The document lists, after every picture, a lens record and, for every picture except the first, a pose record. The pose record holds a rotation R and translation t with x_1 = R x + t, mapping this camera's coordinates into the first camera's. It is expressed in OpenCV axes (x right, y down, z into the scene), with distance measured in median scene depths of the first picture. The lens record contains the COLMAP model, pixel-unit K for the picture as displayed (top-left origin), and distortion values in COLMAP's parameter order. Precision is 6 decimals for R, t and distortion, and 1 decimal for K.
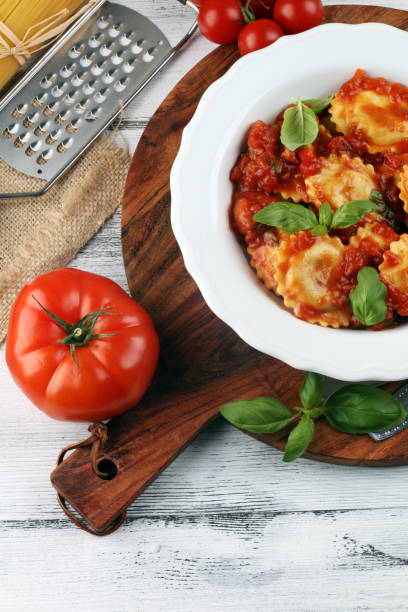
lens RADIAL K [[2005.0, 0, 204.0], [0, 2005.0, 306.0], [0, 0, 1]] dist [-0.063843, 0.250160]
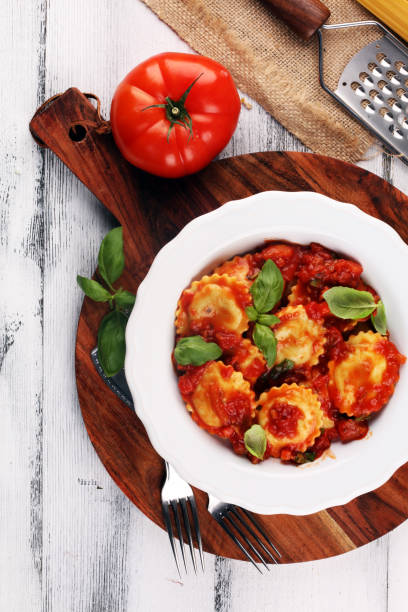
lens RADIAL K [[2005.0, 0, 204.0], [0, 2005.0, 306.0], [0, 0, 1]] dist [-0.063843, 0.250160]
pose [[-0.047331, 0.998865, 0.005313, 0.047582], [-0.937704, -0.046265, 0.344342, -0.418422], [0.344197, 0.011316, 0.938829, -0.134027]]
